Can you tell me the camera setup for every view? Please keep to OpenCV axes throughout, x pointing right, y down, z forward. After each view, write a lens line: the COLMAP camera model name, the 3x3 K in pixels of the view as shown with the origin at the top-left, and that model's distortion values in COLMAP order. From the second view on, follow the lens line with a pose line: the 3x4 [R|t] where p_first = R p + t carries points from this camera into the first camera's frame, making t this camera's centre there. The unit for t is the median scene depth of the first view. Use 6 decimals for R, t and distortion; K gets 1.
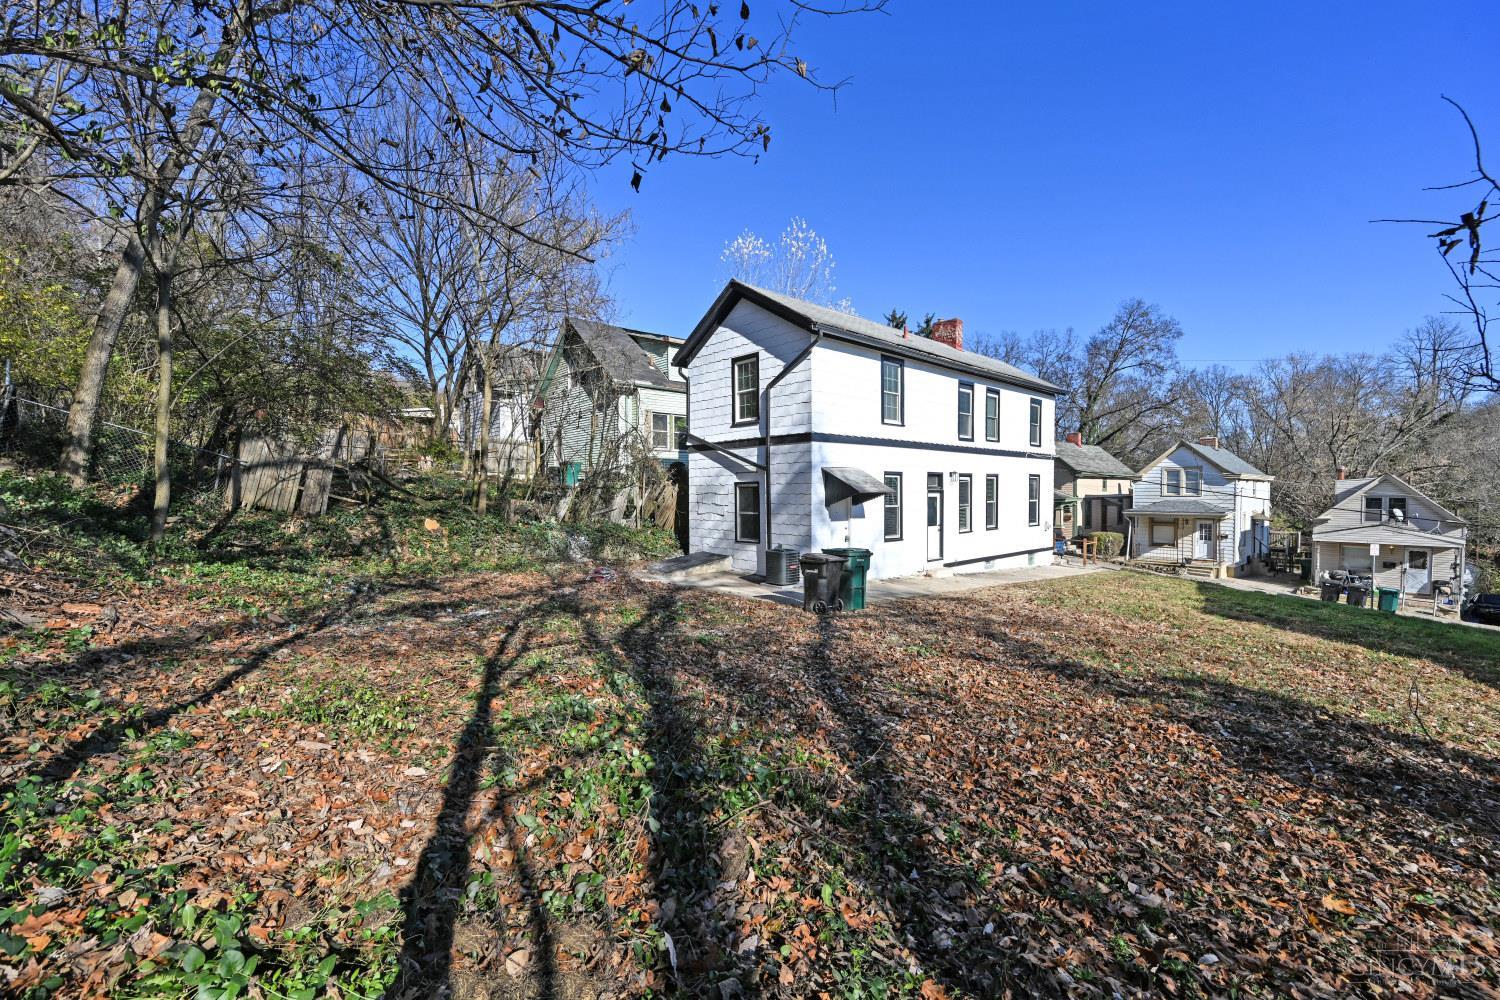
lens RADIAL K [[613.3, 0, 750.0], [0, 613.3, 500.0], [0, 0, 1]] dist [-0.000407, -0.000031]
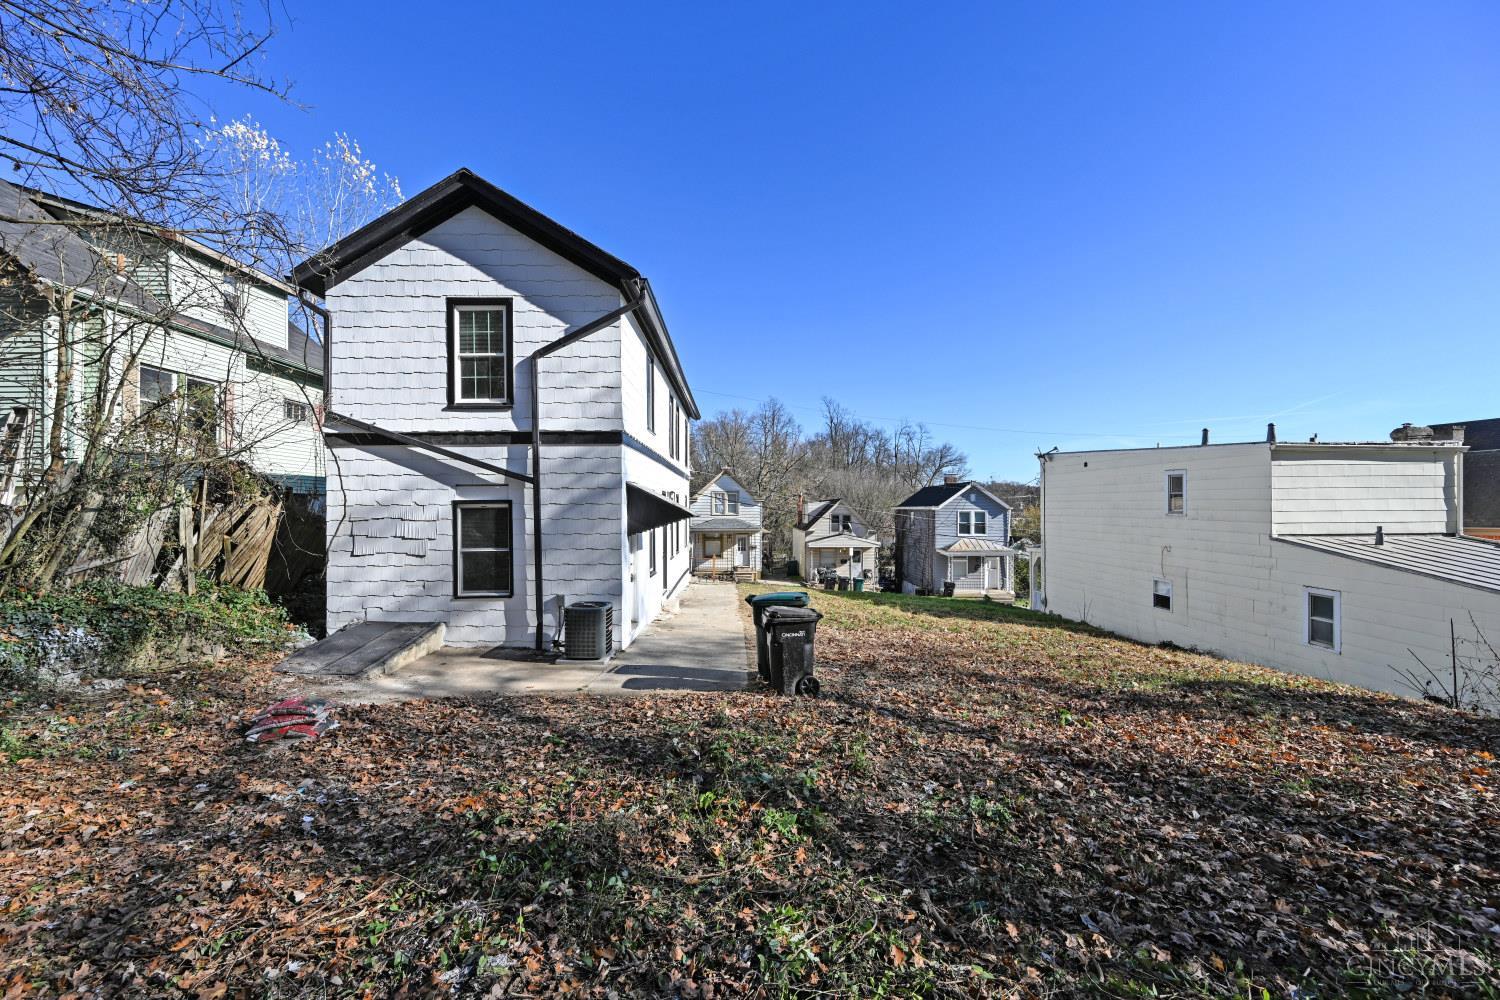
lens RADIAL K [[586.8, 0, 751.4], [0, 586.8, 499.5], [0, 0, 1]] dist [0.001510, 0.000354]
pose [[0.648951, 0.012433, 0.760729, -0.273931], [0.012637, 0.999552, -0.027116, -0.010302], [-0.760725, 0.027210, 0.648503, 0.394910]]
